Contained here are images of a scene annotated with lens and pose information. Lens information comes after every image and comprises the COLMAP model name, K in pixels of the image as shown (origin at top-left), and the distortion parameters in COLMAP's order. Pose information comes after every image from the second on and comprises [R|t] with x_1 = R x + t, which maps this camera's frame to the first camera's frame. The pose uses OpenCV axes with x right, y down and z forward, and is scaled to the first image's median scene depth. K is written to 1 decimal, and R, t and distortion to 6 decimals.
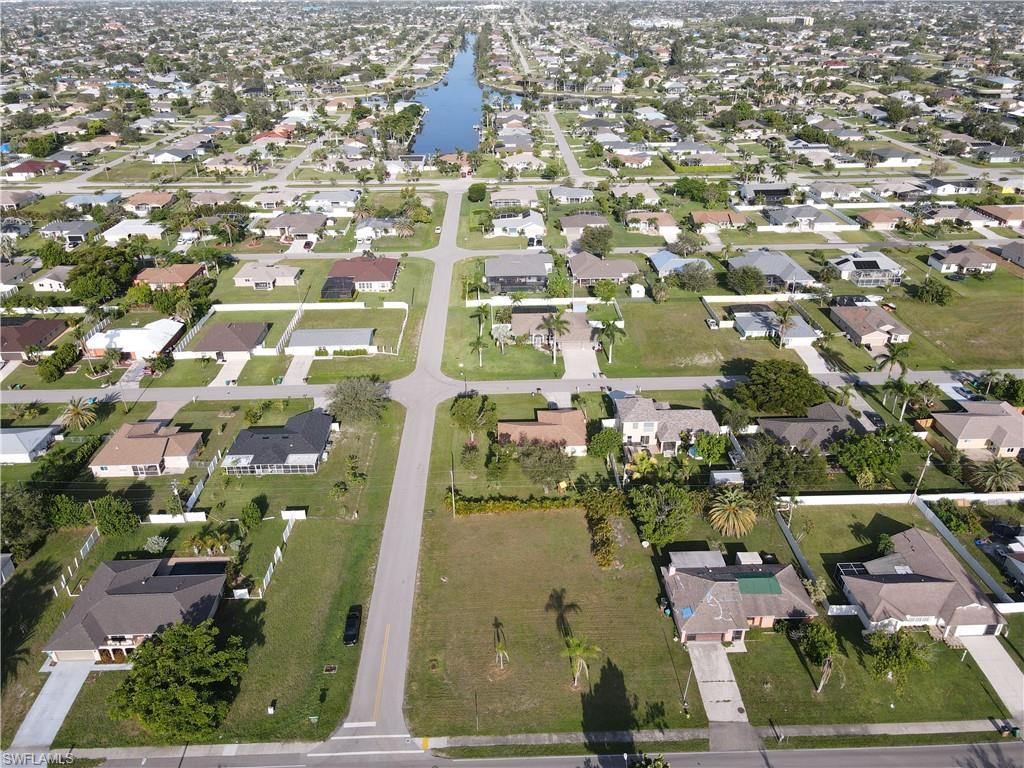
lens RADIAL K [[750.9, 0, 512.0], [0, 750.9, 384.0], [0, 0, 1]] dist [-0.015257, 0.070278]
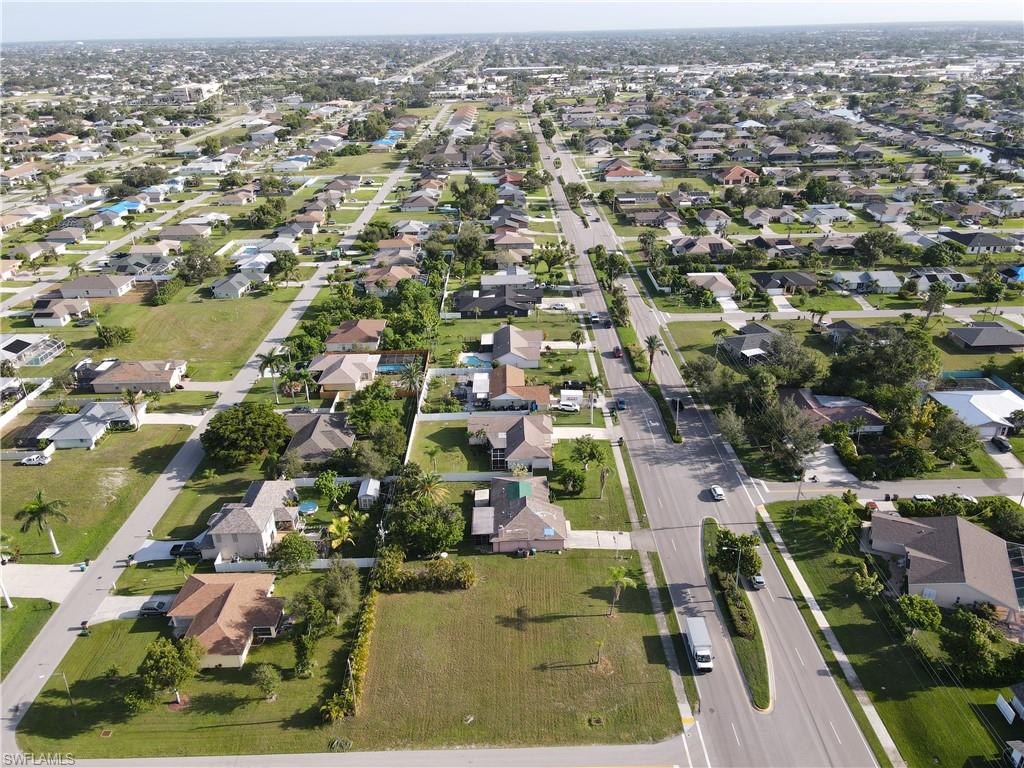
lens RADIAL K [[750.9, 0, 512.0], [0, 750.9, 384.0], [0, 0, 1]] dist [-0.015257, 0.070278]
pose [[0.018018, -0.423179, 0.905867, -0.564450], [0.485735, 0.795617, 0.362015, -0.261170], [-0.873920, 0.433488, 0.219889, 0.496762]]
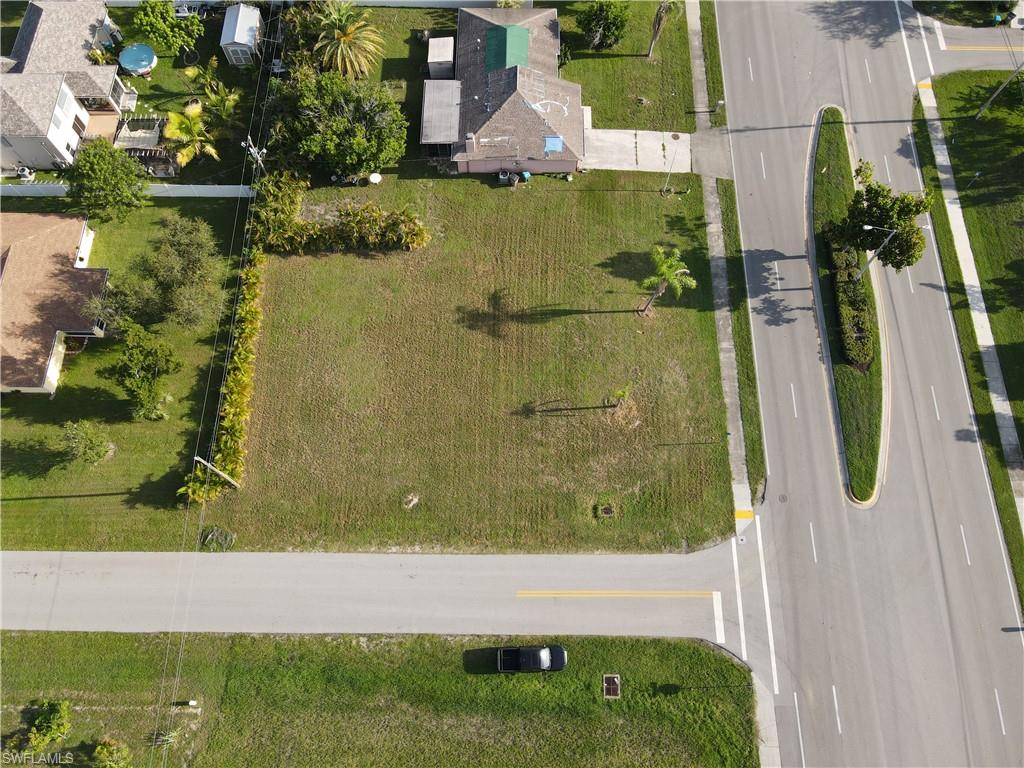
lens RADIAL K [[751.9, 0, 512.0], [0, 751.9, 376.6], [0, 0, 1]] dist [0.013338, 0.013319]
pose [[0.039733, -0.924286, 0.379628, -0.173827], [0.469077, 0.352716, 0.809666, -0.152240], [-0.882263, 0.145904, 0.447576, 0.548265]]
